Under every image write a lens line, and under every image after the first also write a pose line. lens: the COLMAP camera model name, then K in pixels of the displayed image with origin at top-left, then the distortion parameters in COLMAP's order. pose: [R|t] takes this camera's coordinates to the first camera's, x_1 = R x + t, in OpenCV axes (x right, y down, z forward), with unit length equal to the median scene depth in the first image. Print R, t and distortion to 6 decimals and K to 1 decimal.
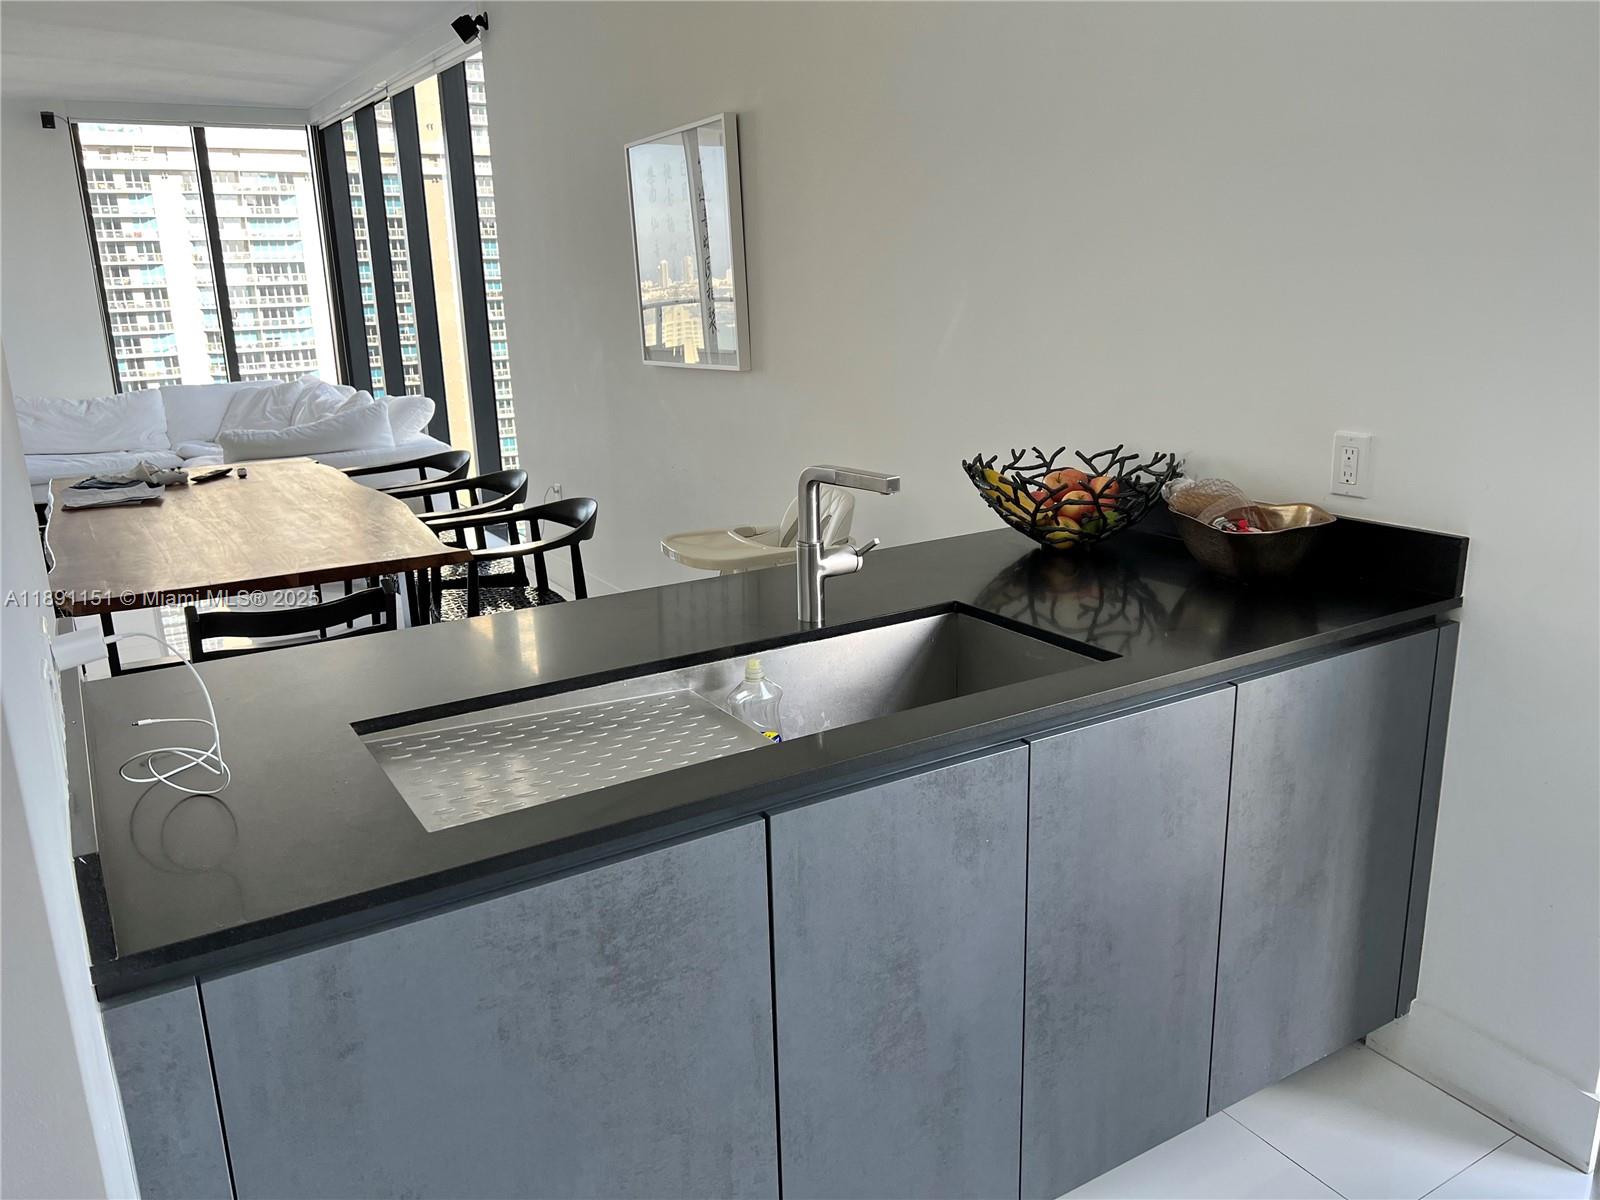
lens RADIAL K [[1209.6, 0, 786.4], [0, 1209.6, 608.6], [0, 0, 1]] dist [0.040896, -0.040557]
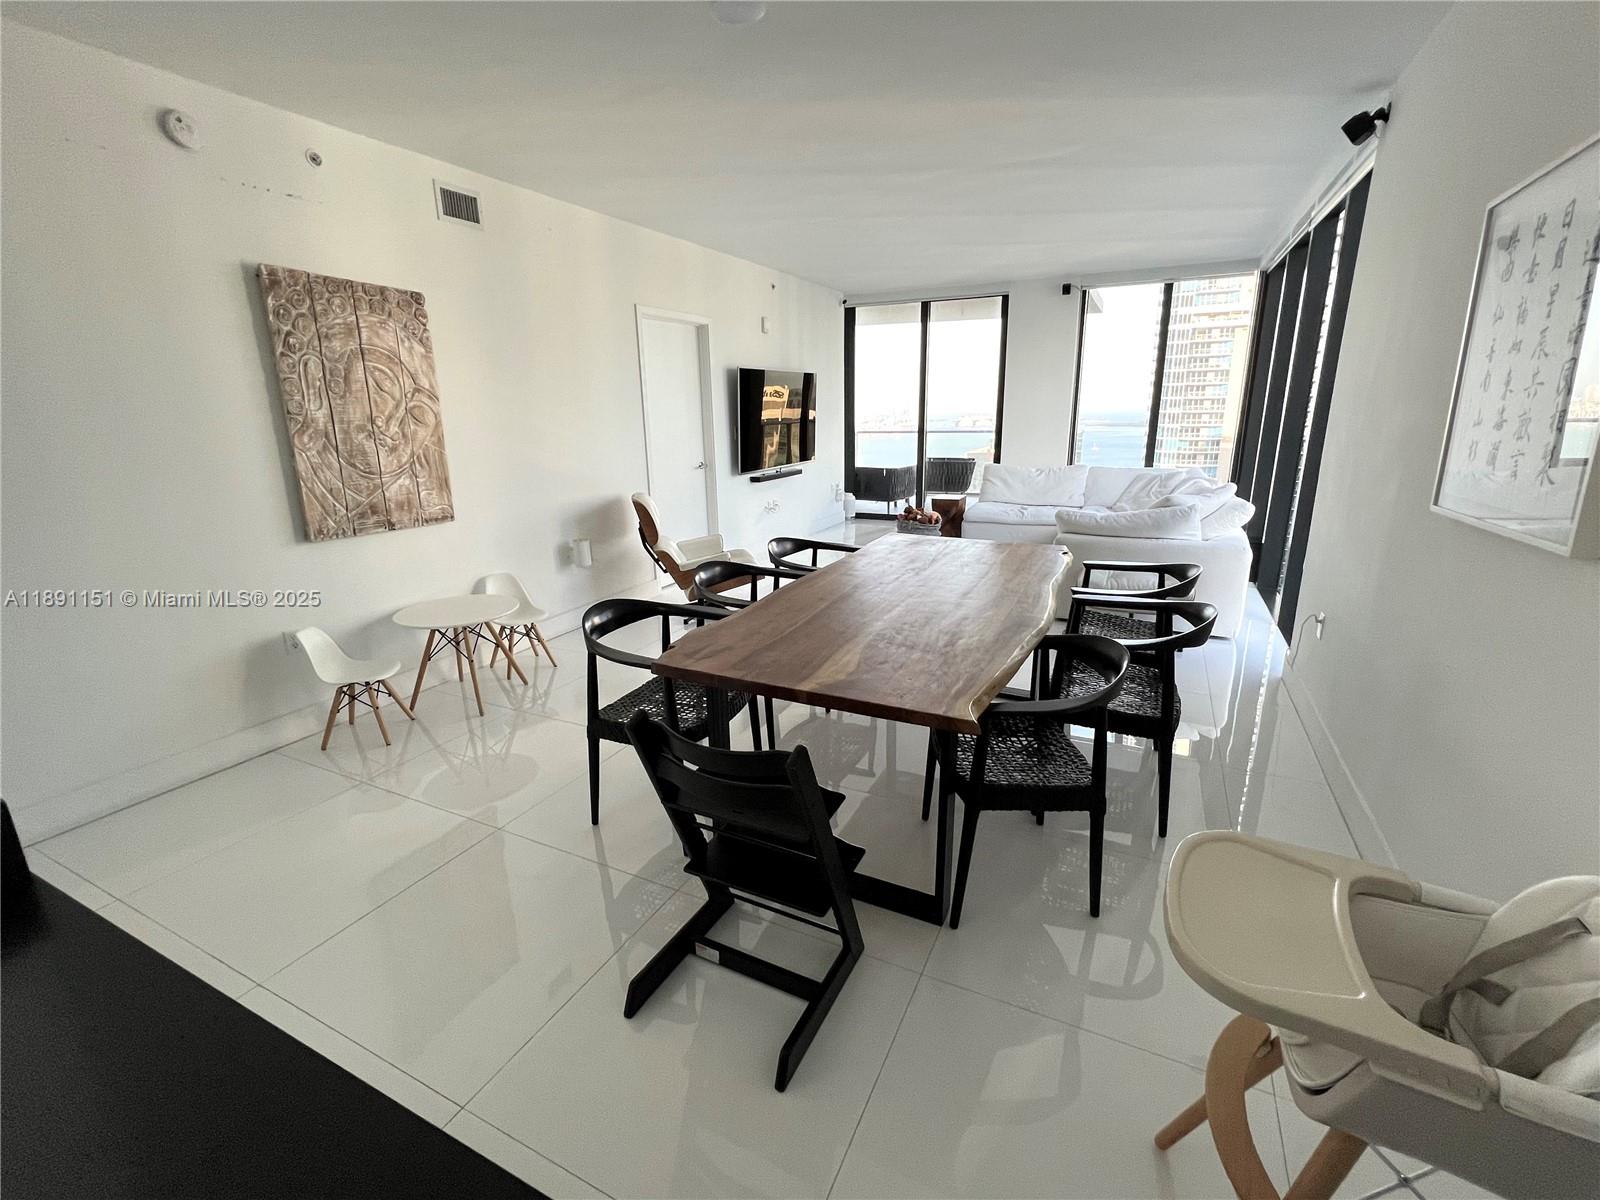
lens RADIAL K [[702.5, 0, 795.9], [0, 702.5, 600.2], [0, 0, 1]] dist [-0.002361, -0.001127]
pose [[0.543736, 0.245610, -0.802513, 0.012698], [-0.226033, 0.963742, 0.141808, -0.065511], [0.808245, 0.104288, 0.579537, 0.234014]]
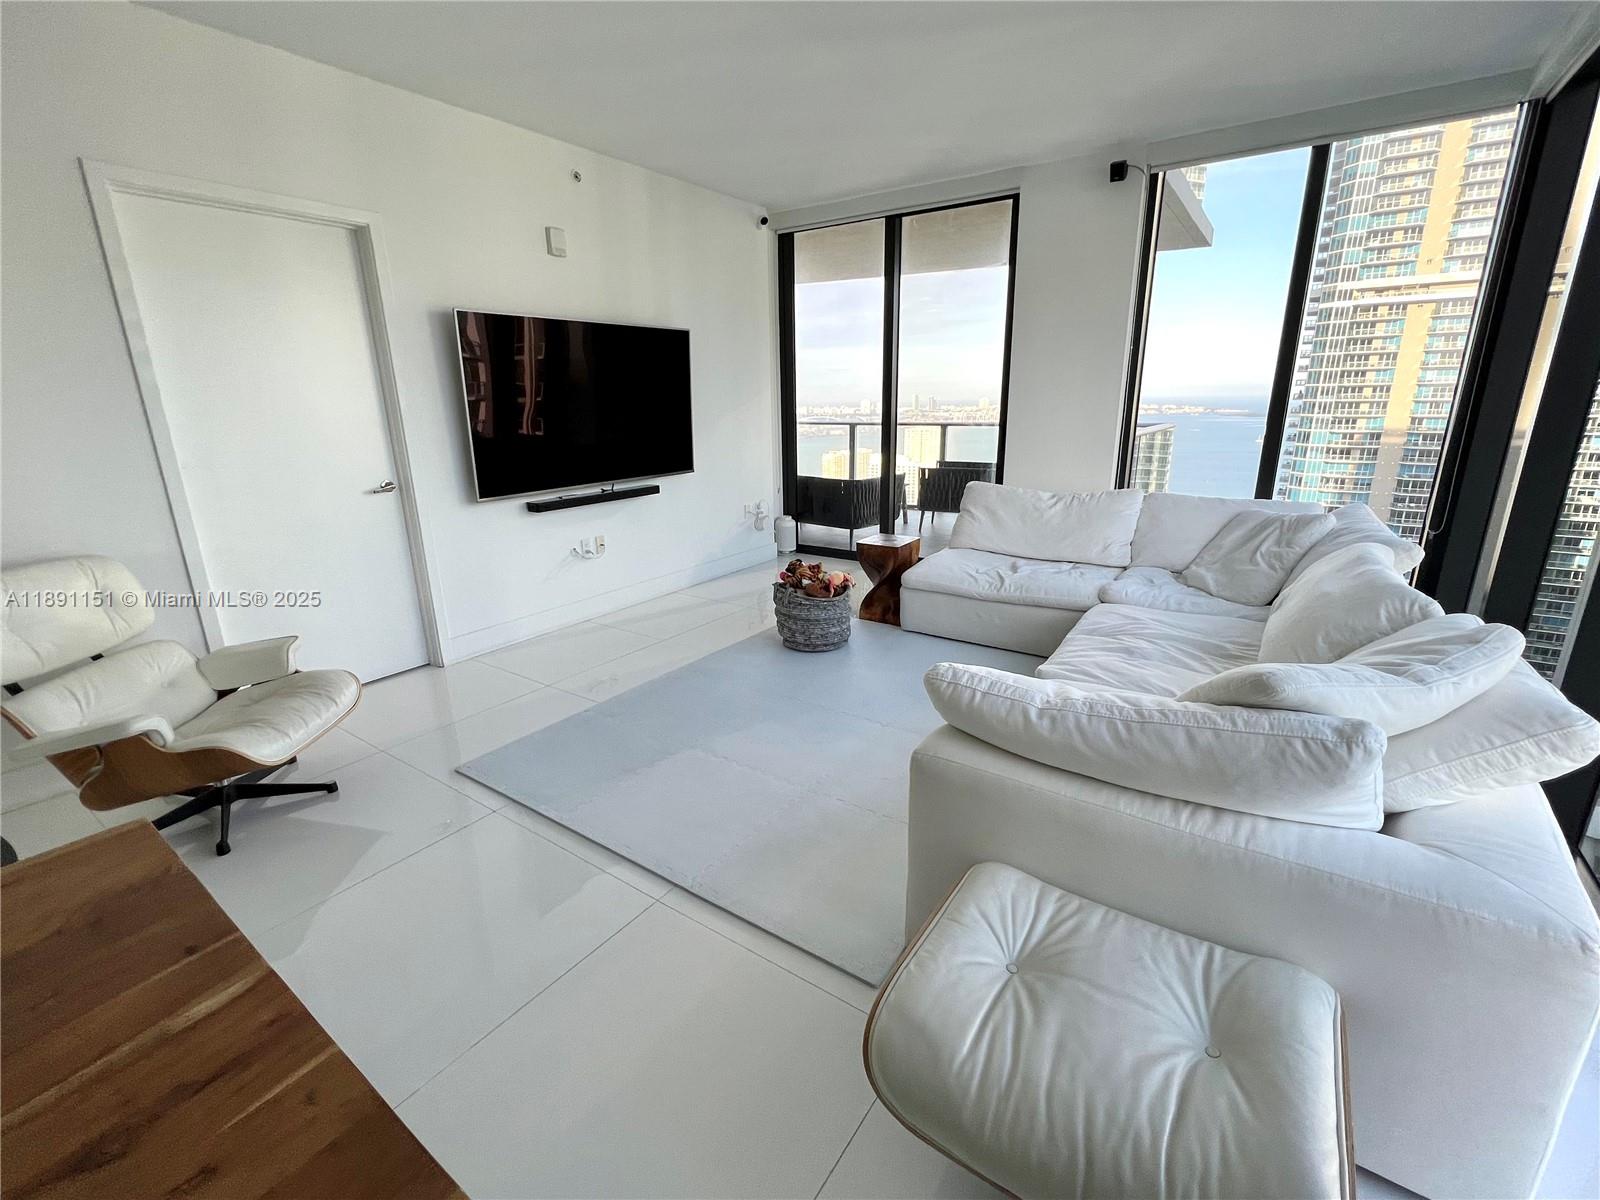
lens RADIAL K [[702.5, 0, 798.5], [0, 702.5, 599.0], [0, 0, 1]] dist [-0.002361, -0.001127]
pose [[0.414973, 0.280160, -0.865626, -0.176729], [-0.244528, 0.950748, 0.190485, -0.142949], [0.876358, 0.132624, 0.463042, 0.568498]]
